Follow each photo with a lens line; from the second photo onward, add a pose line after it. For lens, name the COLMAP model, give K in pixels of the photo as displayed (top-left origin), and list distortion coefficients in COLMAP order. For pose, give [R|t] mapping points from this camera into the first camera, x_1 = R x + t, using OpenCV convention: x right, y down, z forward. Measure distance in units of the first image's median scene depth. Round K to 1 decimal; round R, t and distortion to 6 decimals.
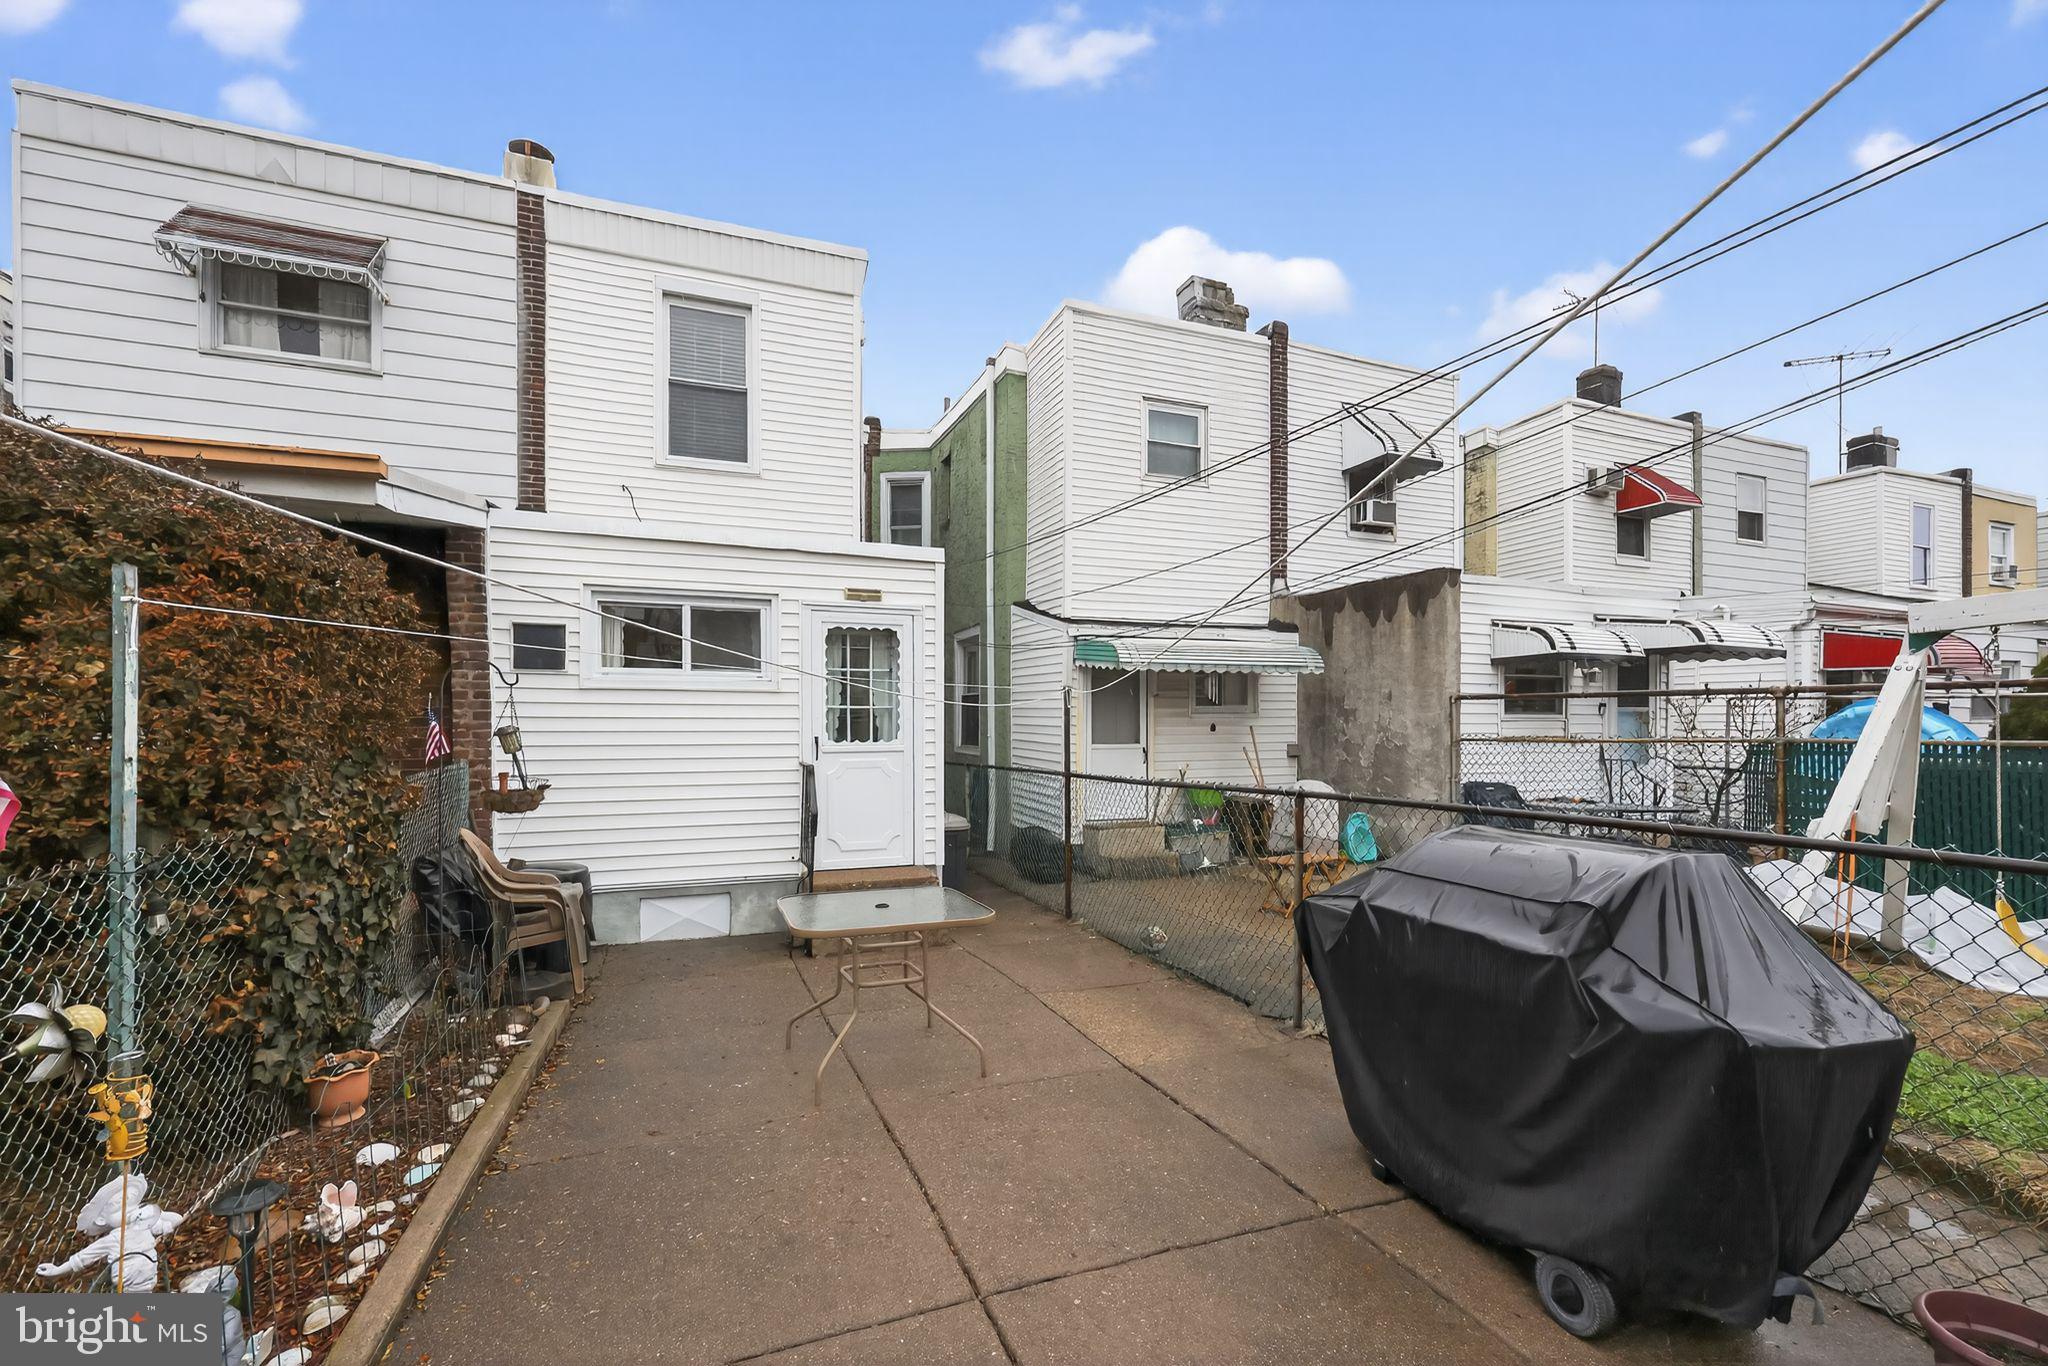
lens RADIAL K [[830.0, 0, 1020.3], [0, 830.0, 717.5], [0, 0, 1]] dist [-0.000051, 0.000130]
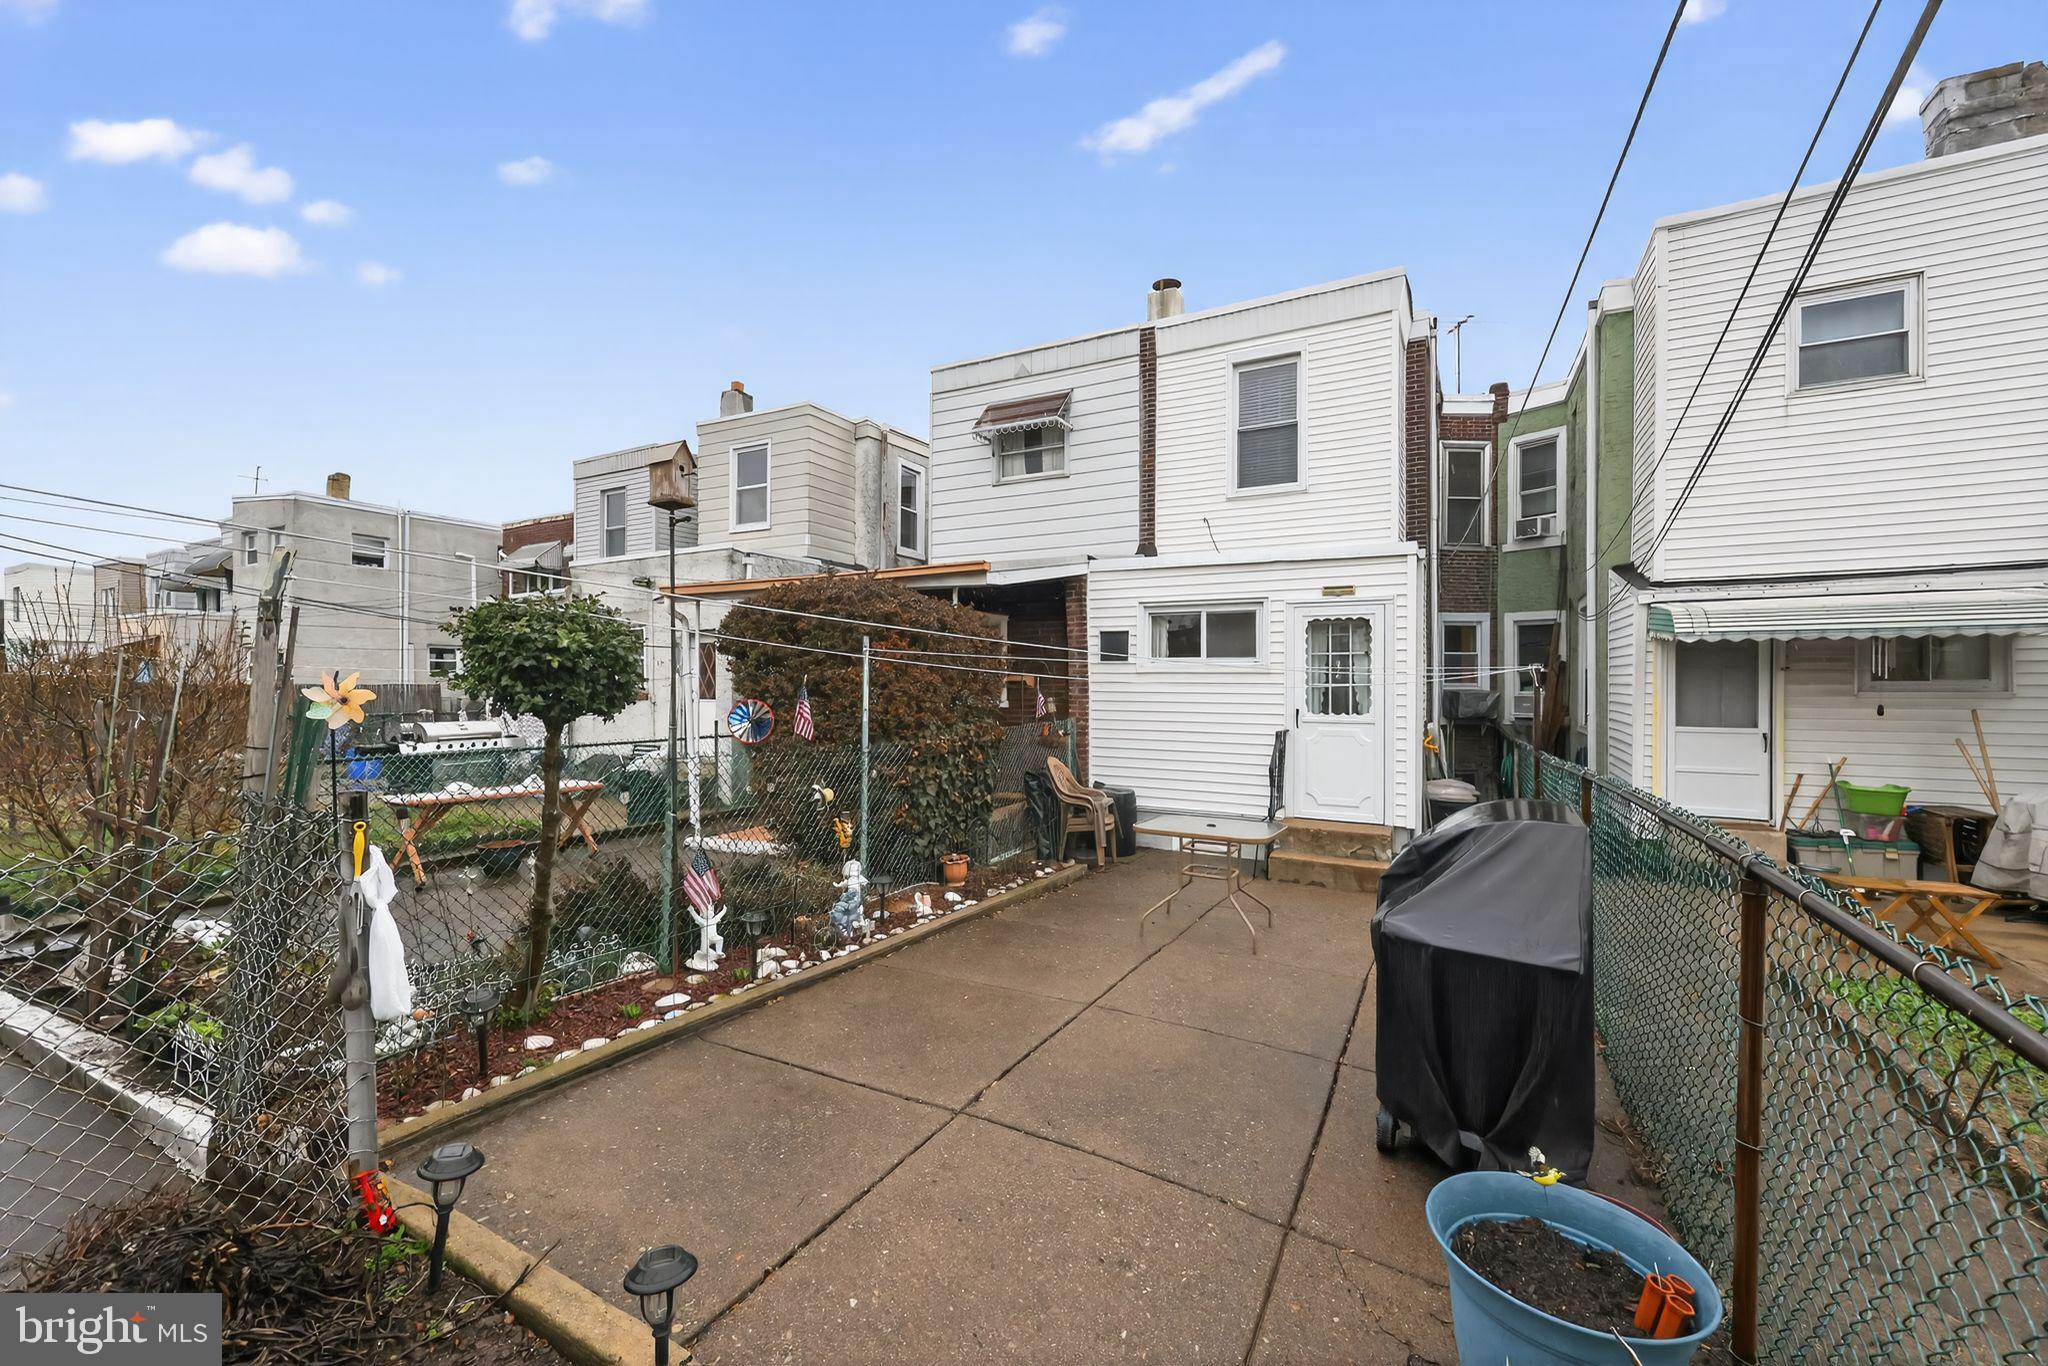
lens RADIAL K [[823.7, 0, 1024.0], [0, 823.7, 683.0], [0, 0, 1]] dist [-0.001429, -0.000151]
pose [[0.656176, 0.000281, -0.754608, 0.386826], [-0.005160, 0.999978, -0.004114, -0.008146], [0.754590, 0.006593, 0.656163, -0.106718]]
